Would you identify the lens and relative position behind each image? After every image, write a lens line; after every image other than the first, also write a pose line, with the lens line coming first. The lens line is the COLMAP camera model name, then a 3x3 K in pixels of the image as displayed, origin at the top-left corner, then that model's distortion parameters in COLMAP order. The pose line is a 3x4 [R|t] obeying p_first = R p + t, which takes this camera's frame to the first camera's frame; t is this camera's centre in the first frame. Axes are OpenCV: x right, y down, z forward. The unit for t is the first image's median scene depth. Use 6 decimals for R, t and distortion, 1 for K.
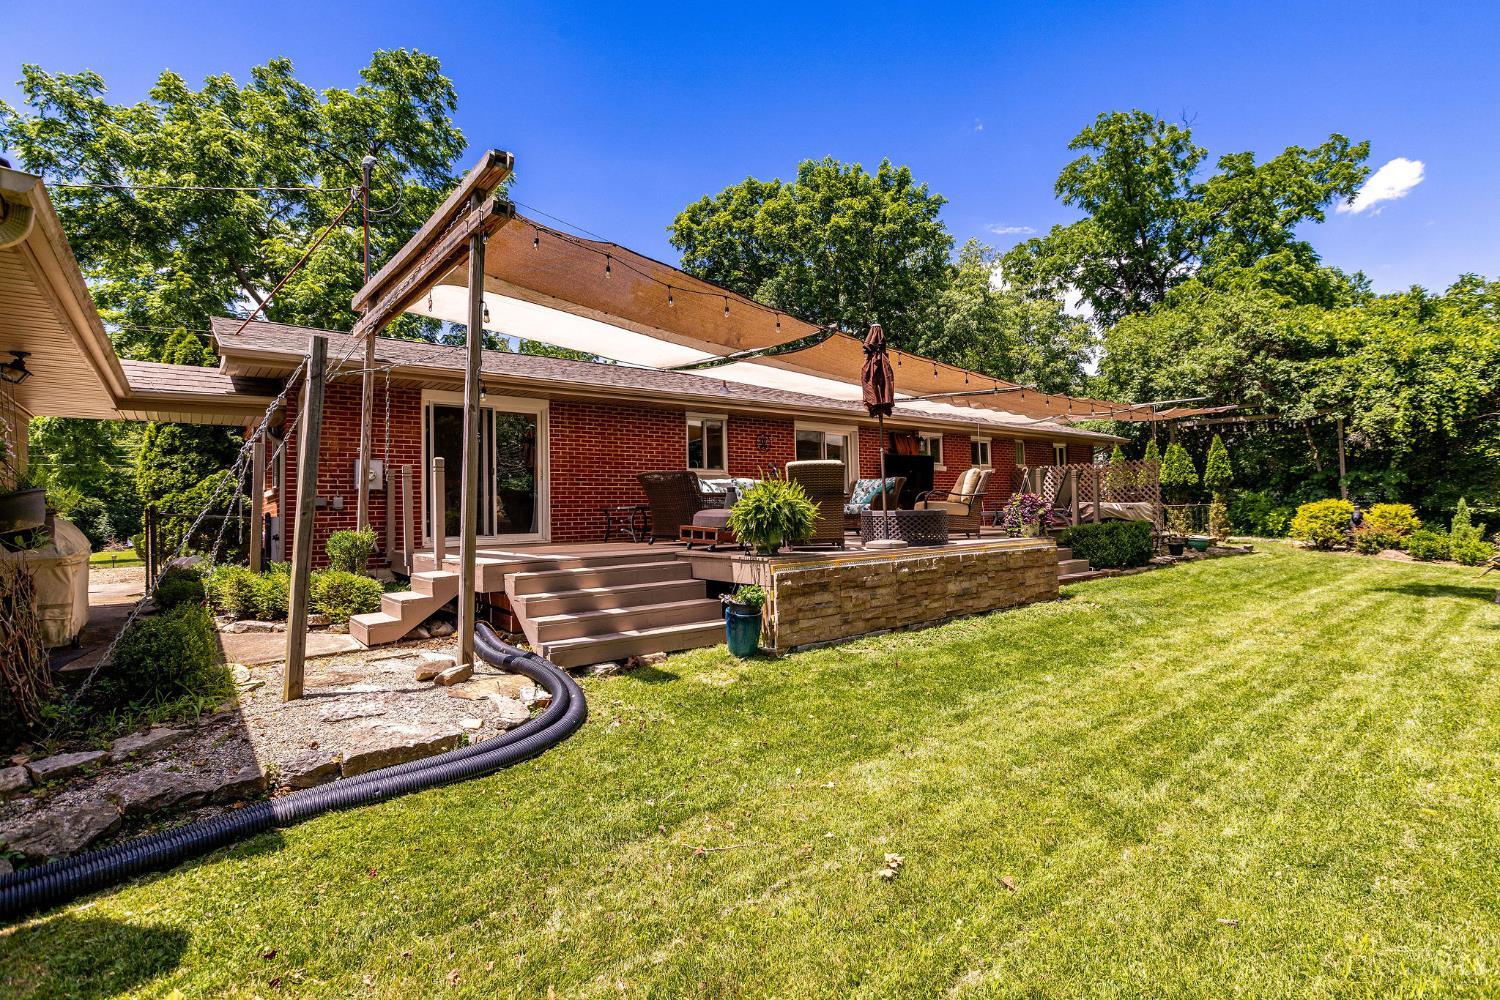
lens RADIAL K [[709.8, 0, 750.0], [0, 709.8, 500.0], [0, 0, 1]] dist [-0.003111, 0.000026]
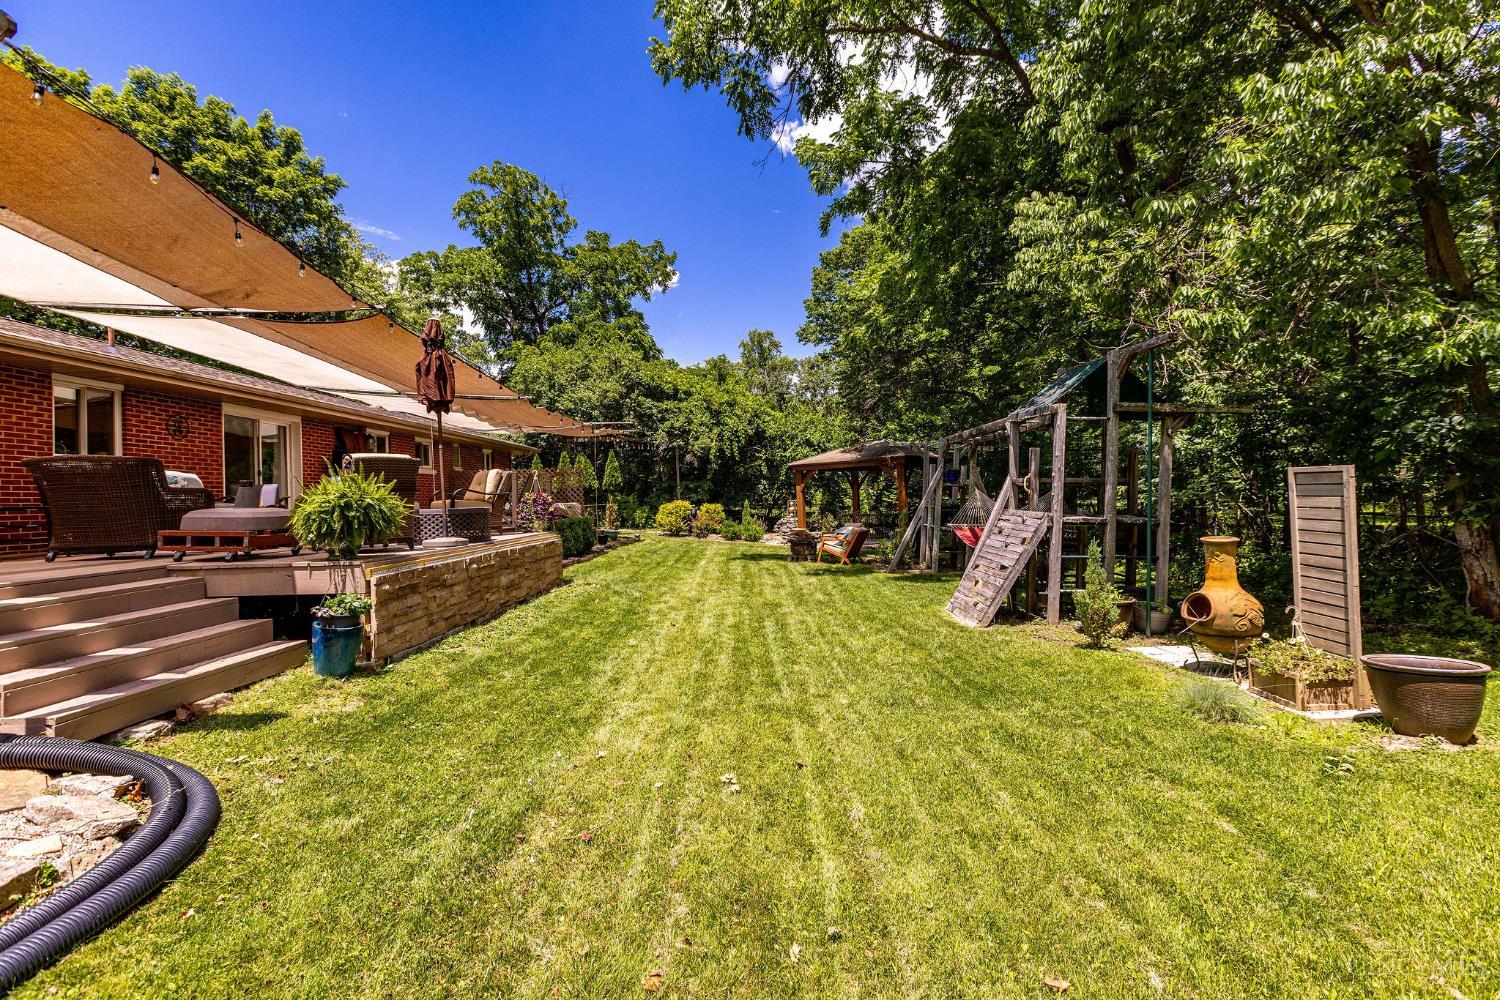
lens RADIAL K [[663.3, 0, 750.0], [0, 663.3, 500.0], [0, 0, 1]] dist [0.003939, -0.000287]
pose [[0.638229, 0.002939, 0.769841, -0.116670], [0.000564, 0.999991, -0.004285, 0.003627], [-0.769846, 0.003169, 0.638222, 0.038218]]
